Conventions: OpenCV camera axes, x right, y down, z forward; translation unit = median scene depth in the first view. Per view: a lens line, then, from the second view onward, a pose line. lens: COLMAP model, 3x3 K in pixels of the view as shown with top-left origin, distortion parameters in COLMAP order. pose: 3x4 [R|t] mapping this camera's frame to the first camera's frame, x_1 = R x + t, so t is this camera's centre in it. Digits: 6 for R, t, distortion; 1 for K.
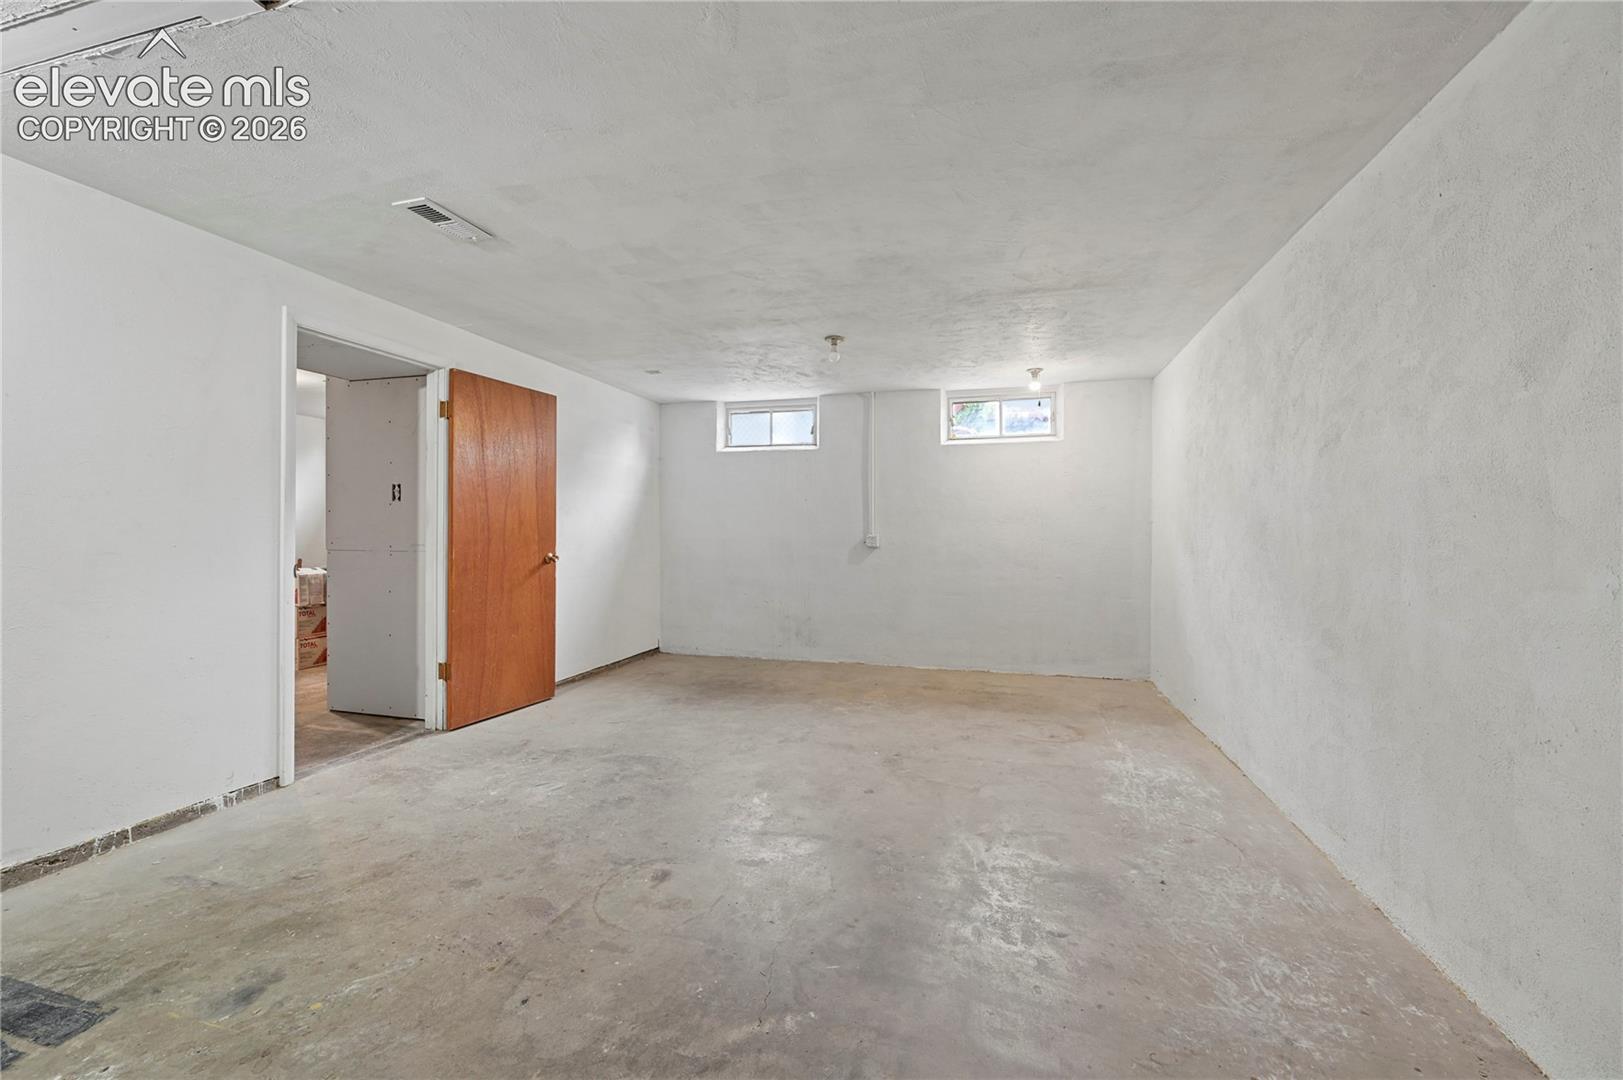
lens RADIAL K [[655.3, 0, 820.0], [0, 655.3, 524.9], [0, 0, 1]] dist [0.000192, 0.000235]
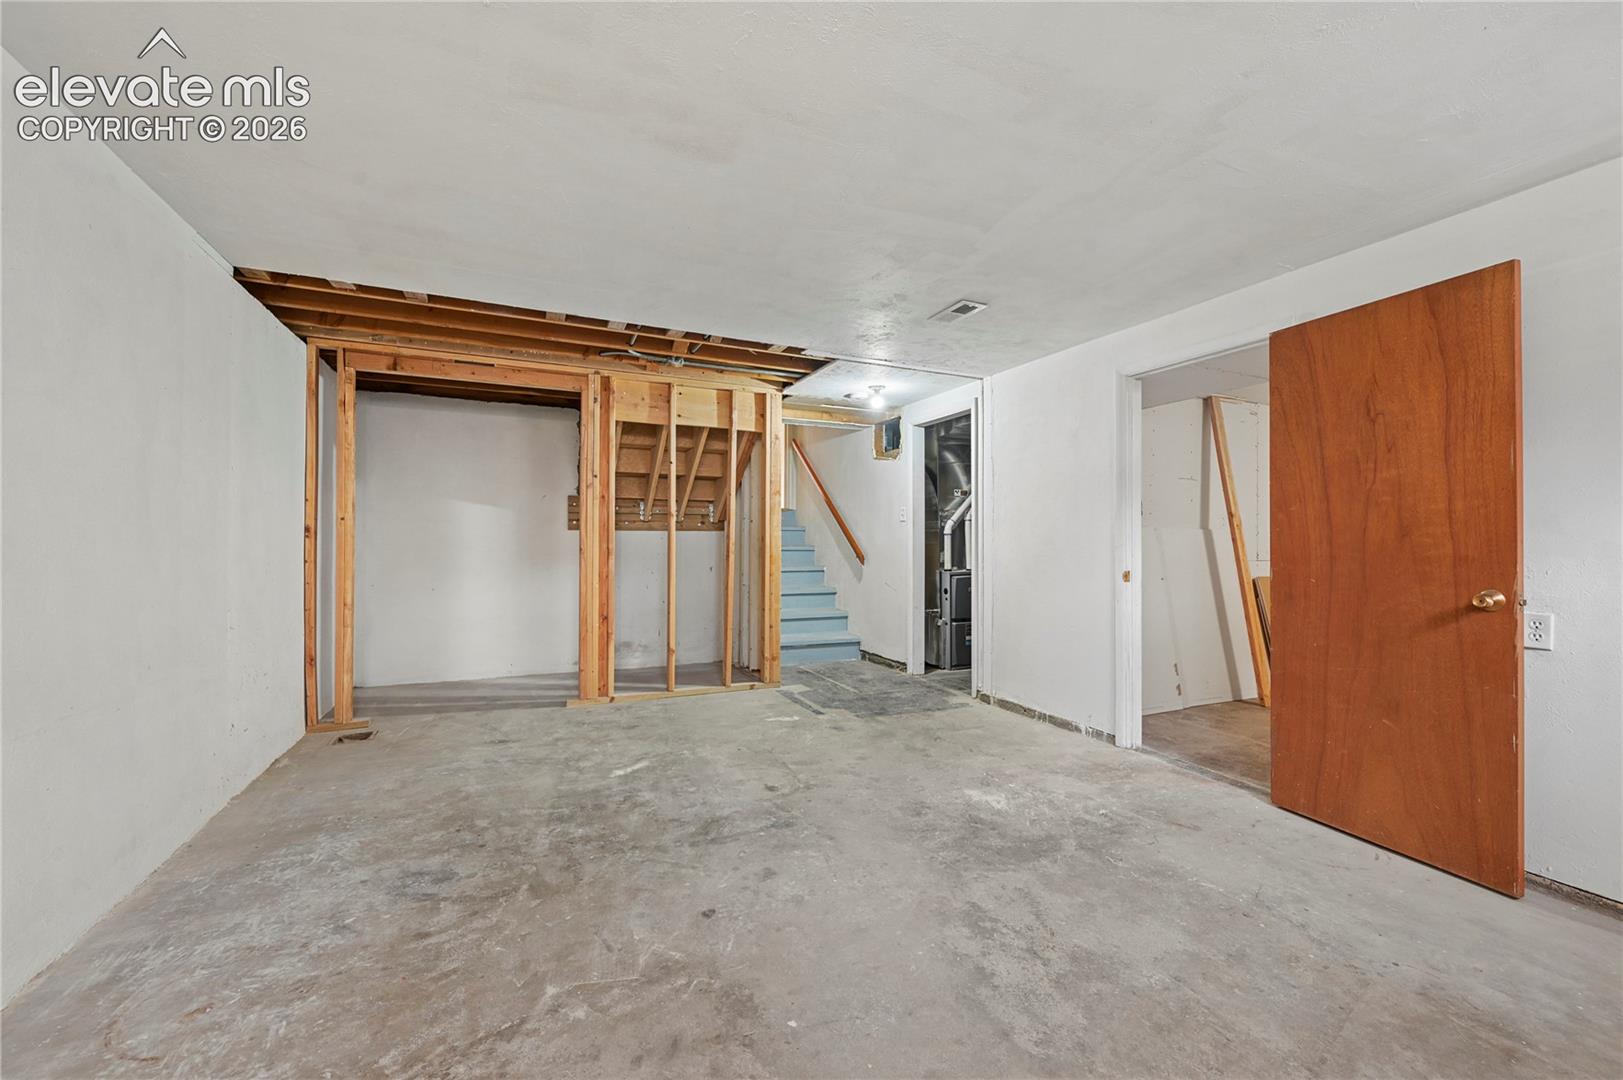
lens RADIAL K [[619.2, 0, 811.5], [0, 619.2, 540.0], [0, 0, 1]] dist [-0.000251, 0.000123]
pose [[-0.761439, -0.009556, -0.648166, 0.366521], [-0.001235, 0.999911, -0.013291, 0.015461], [0.648235, -0.009320, -0.761383, 1.364310]]
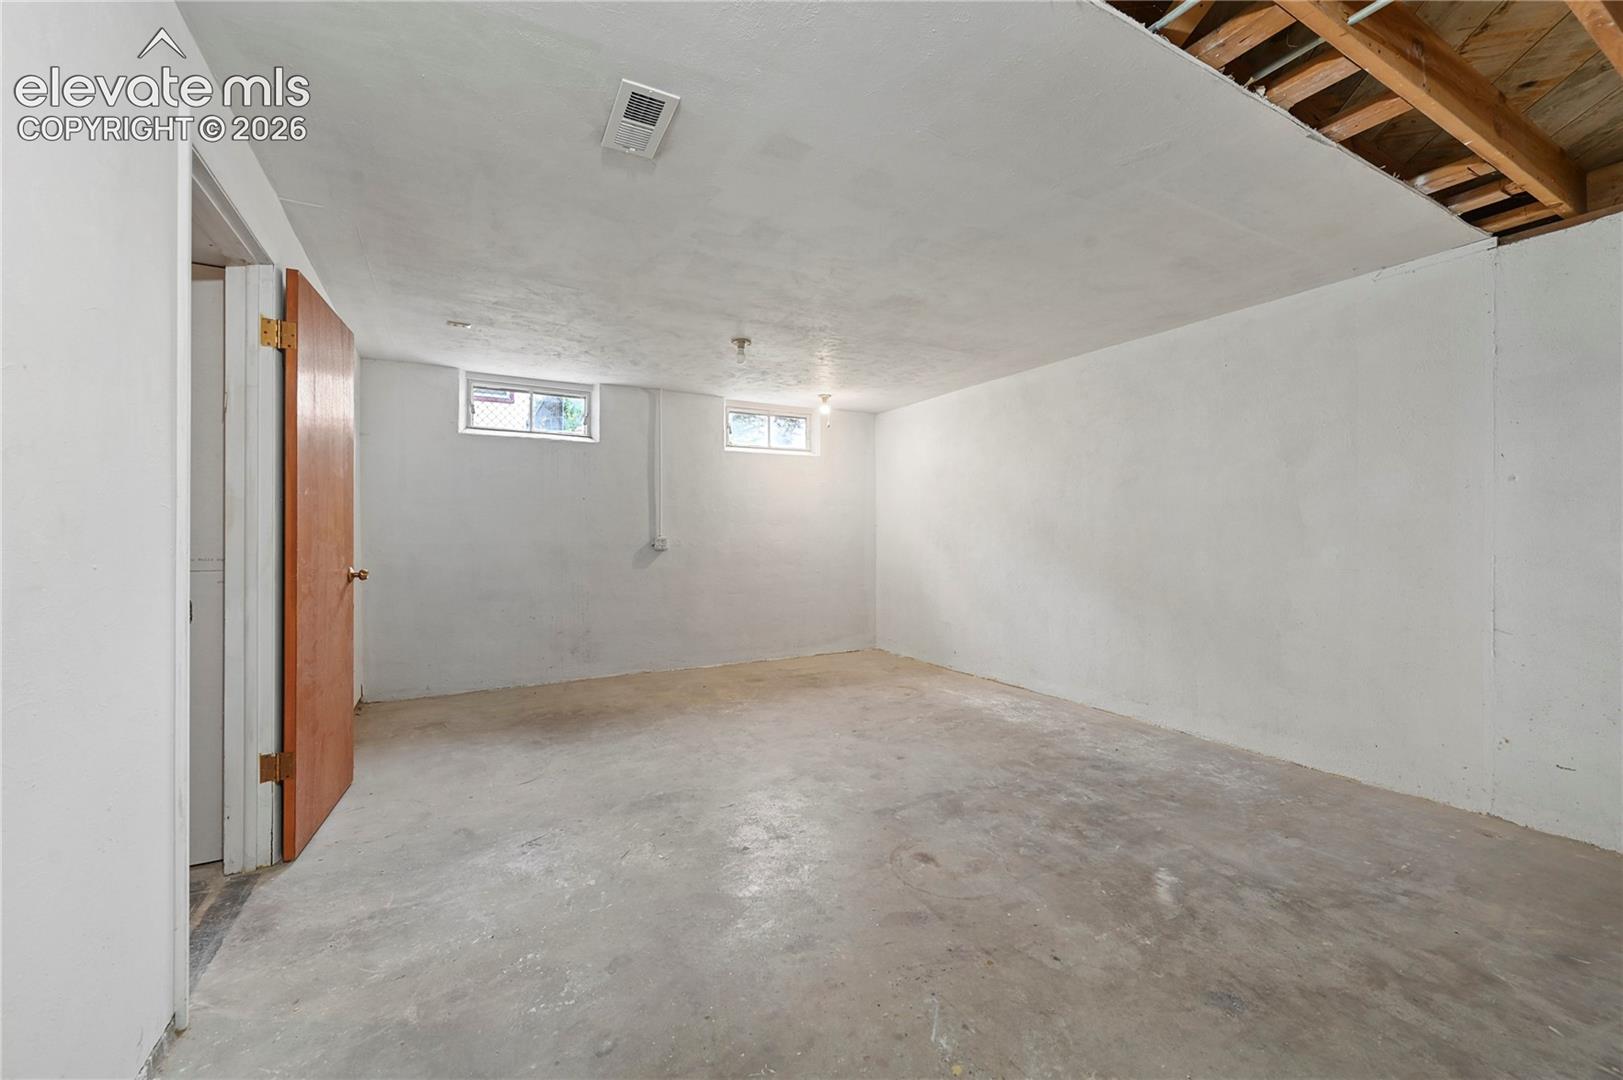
lens RADIAL K [[664.4, 0, 812.6], [0, 664.4, 529.3], [0, 0, 1]] dist [0.000499, 0.000176]
pose [[0.704713, 0.000512, 0.709492, -0.749354], [-0.003173, 0.999992, 0.002430, 0.000690], [-0.709486, -0.003964, 0.704709, 0.245881]]
